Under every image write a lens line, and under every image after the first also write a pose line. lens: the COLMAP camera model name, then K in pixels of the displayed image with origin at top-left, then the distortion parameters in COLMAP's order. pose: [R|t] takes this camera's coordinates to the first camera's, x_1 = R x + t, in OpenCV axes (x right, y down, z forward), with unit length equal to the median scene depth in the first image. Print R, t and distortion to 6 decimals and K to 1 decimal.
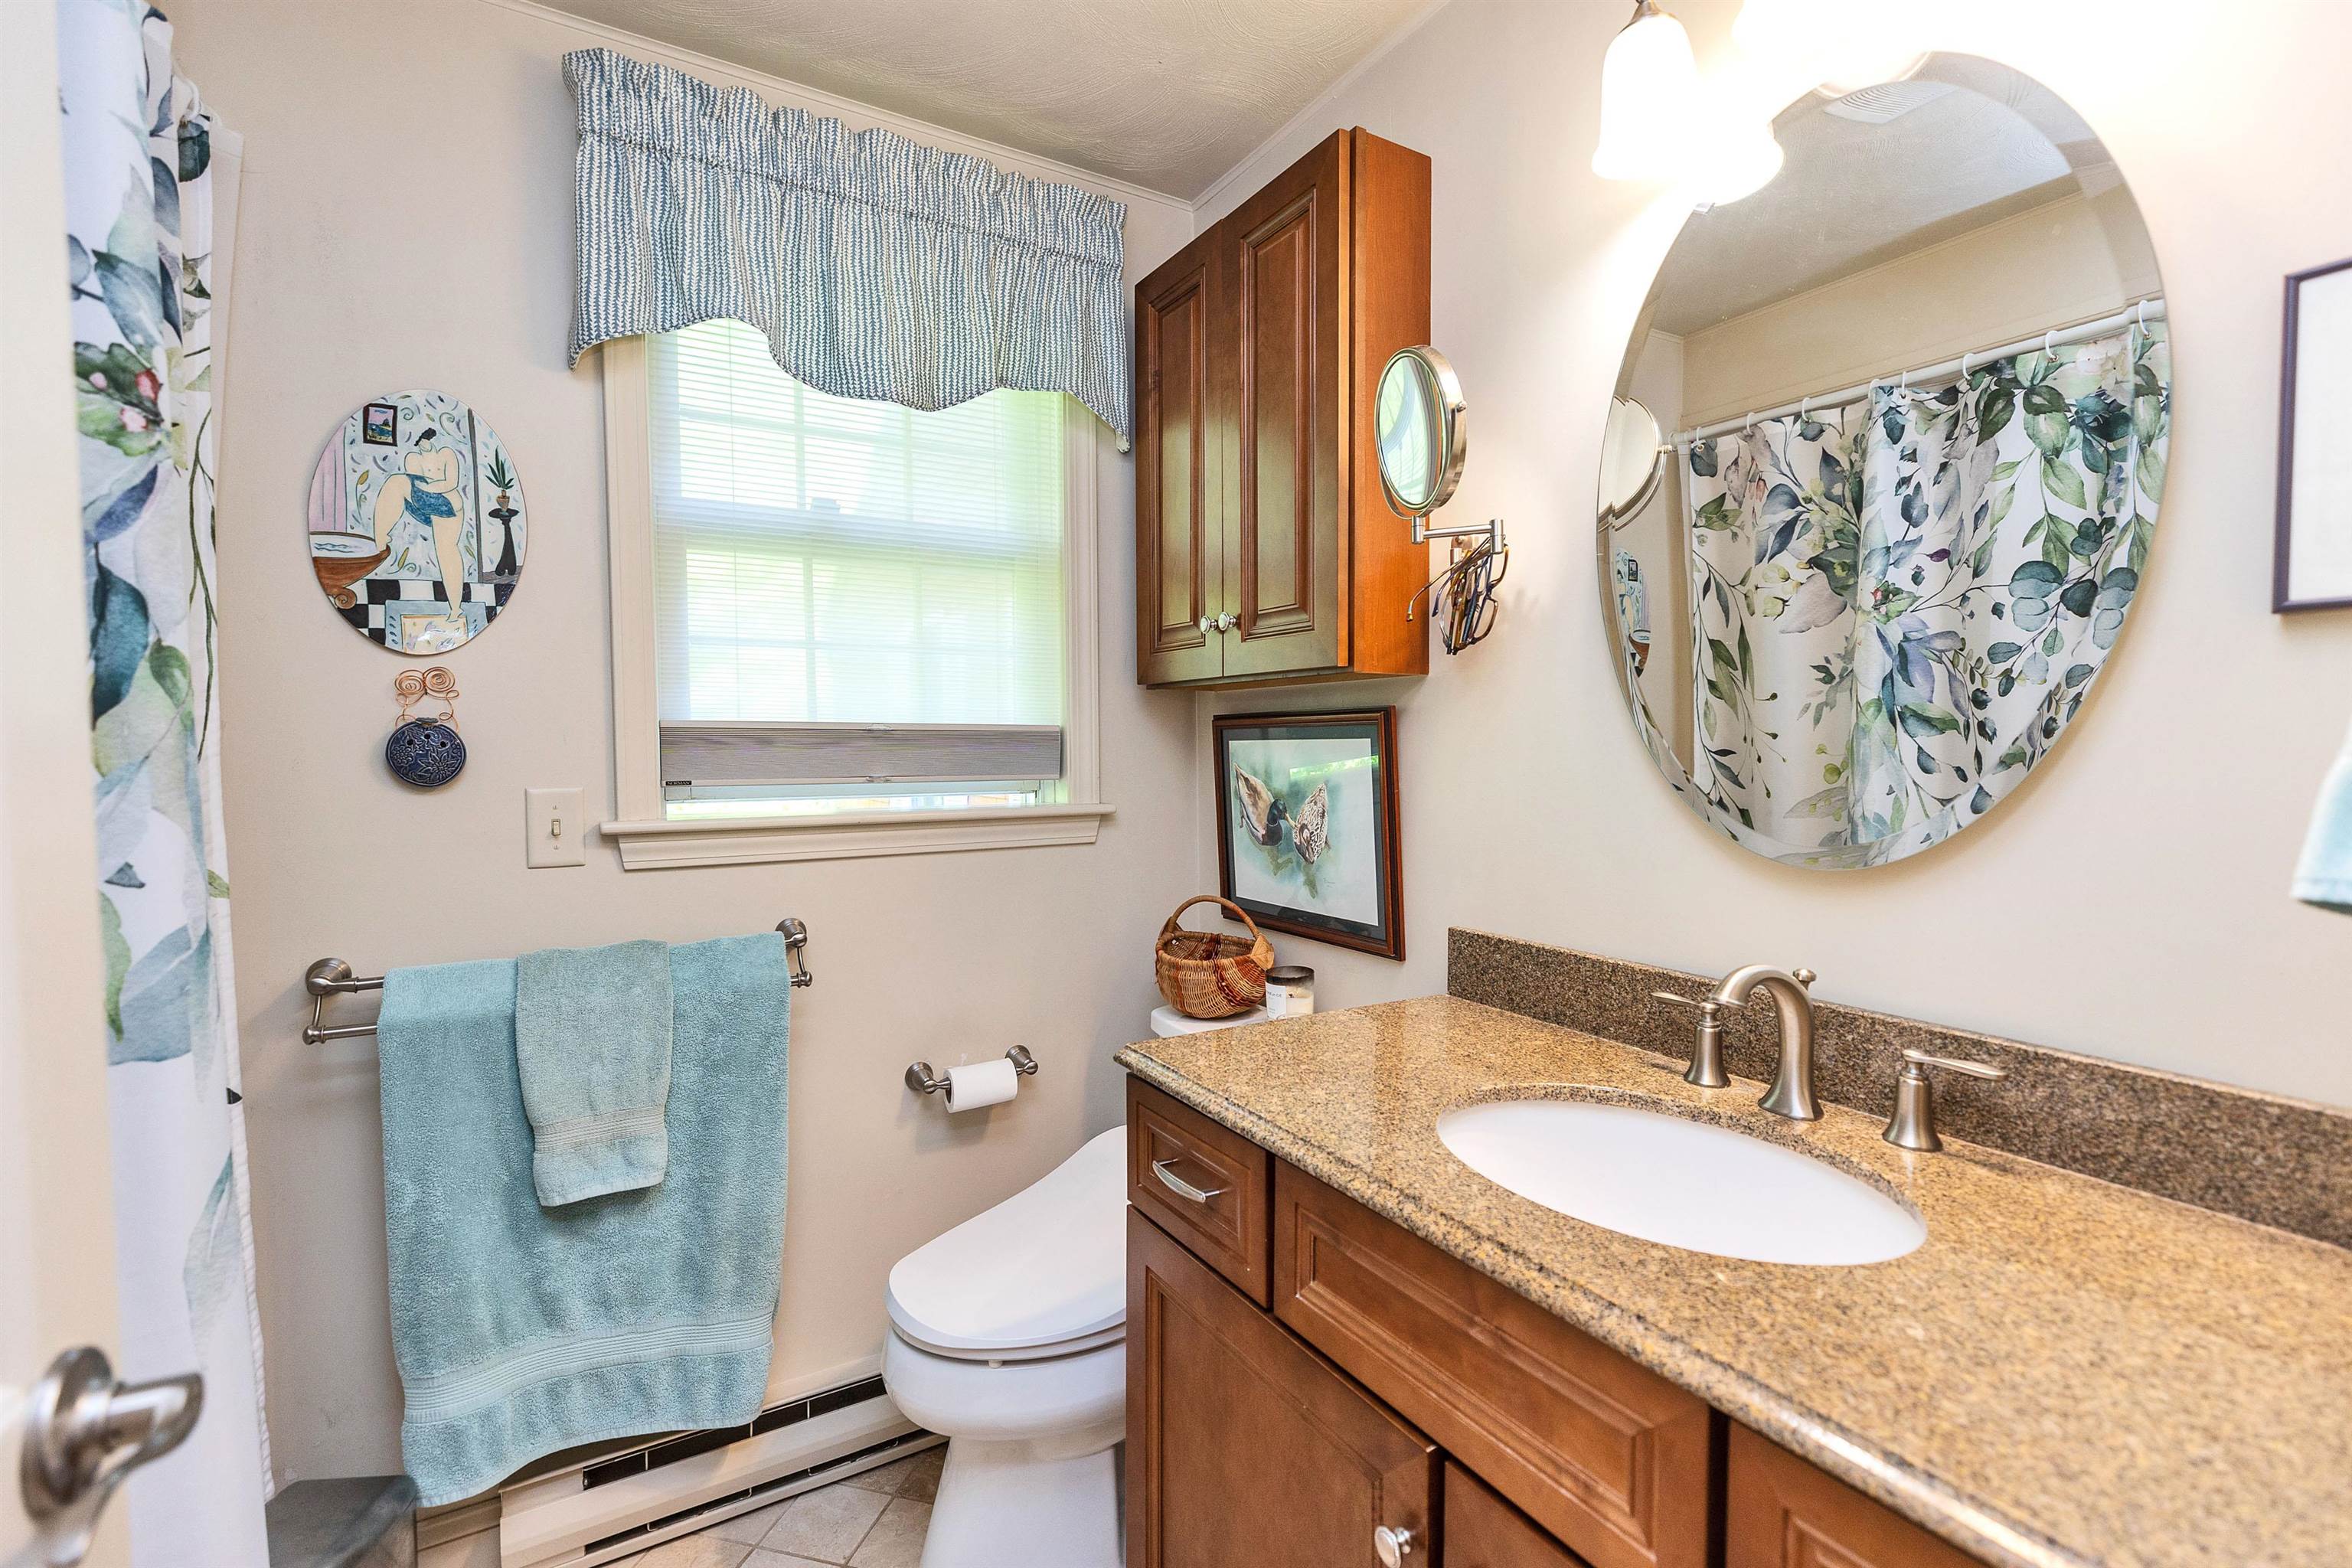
lens RADIAL K [[1052.3, 0, 1169.8], [0, 1052.3, 778.1], [0, 0, 1]] dist [0.007063, -0.001702]
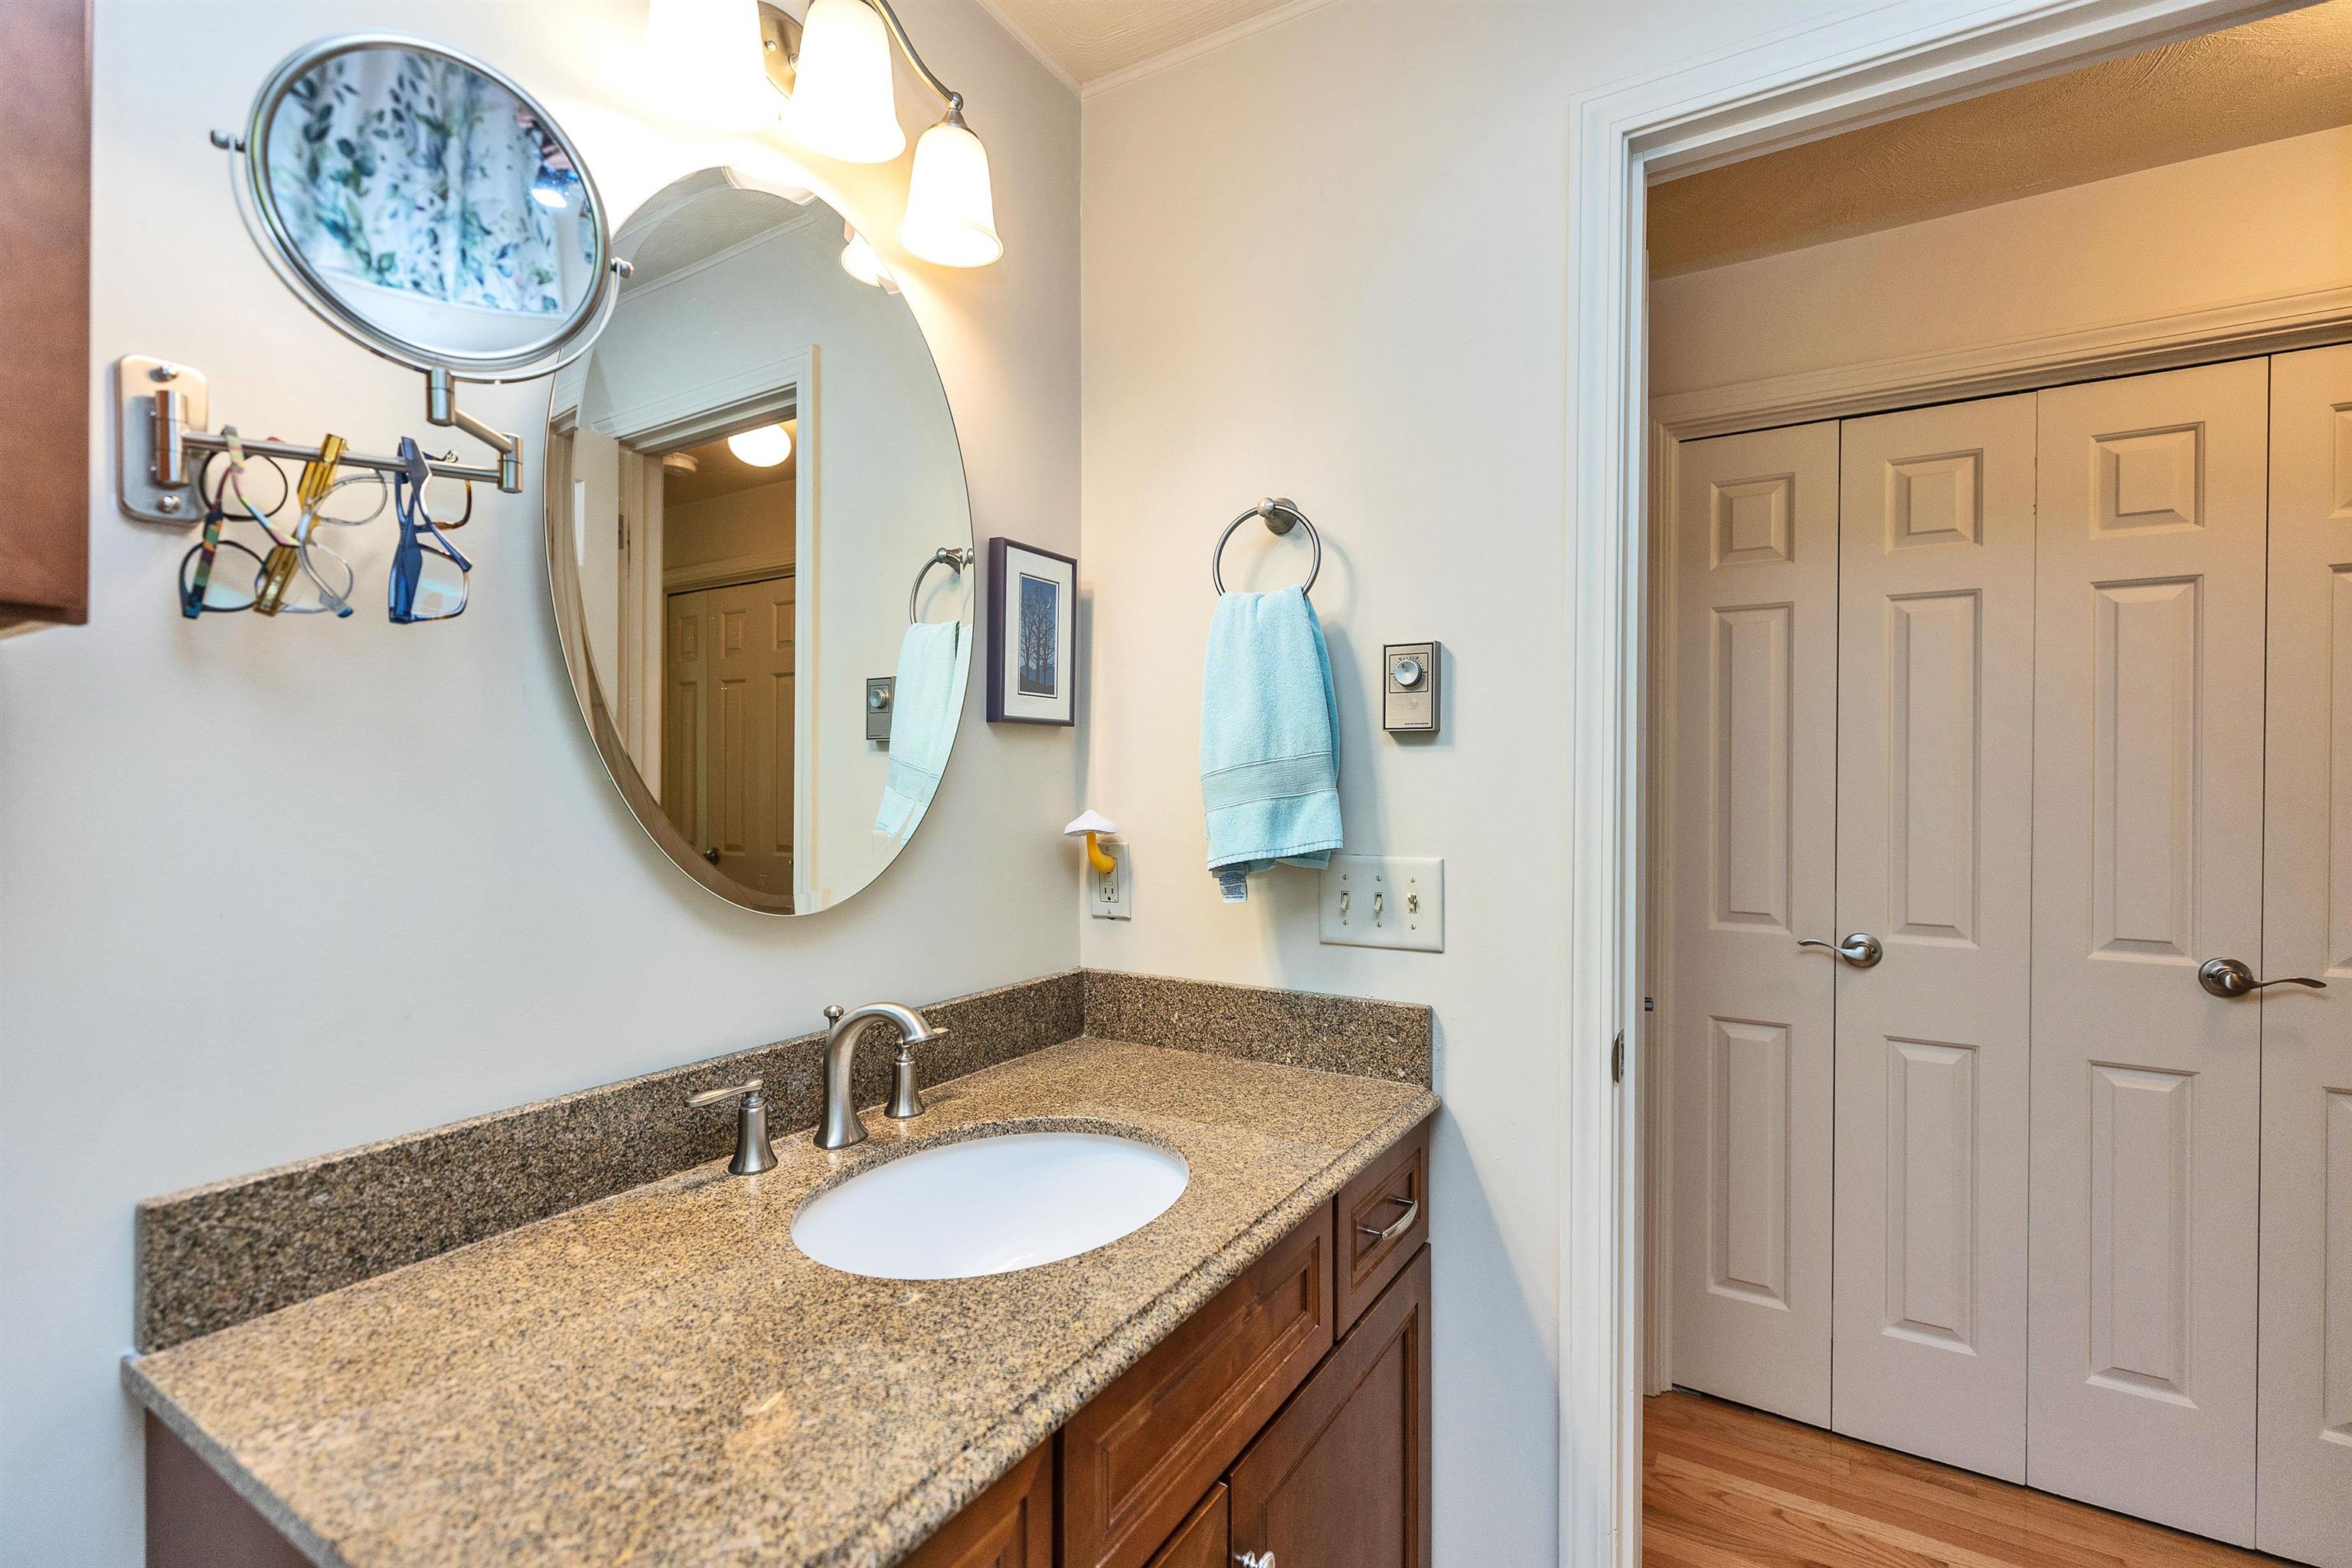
lens RADIAL K [[1052.3, 0, 1165.8], [0, 1052.3, 783.7], [0, 0, 1]] dist [0.007063, -0.001702]
pose [[-0.462634, -0.006587, 0.886525, -0.506737], [0.027313, 0.999392, 0.021679, -0.059341], [-0.886129, 0.034243, -0.462172, 1.190216]]
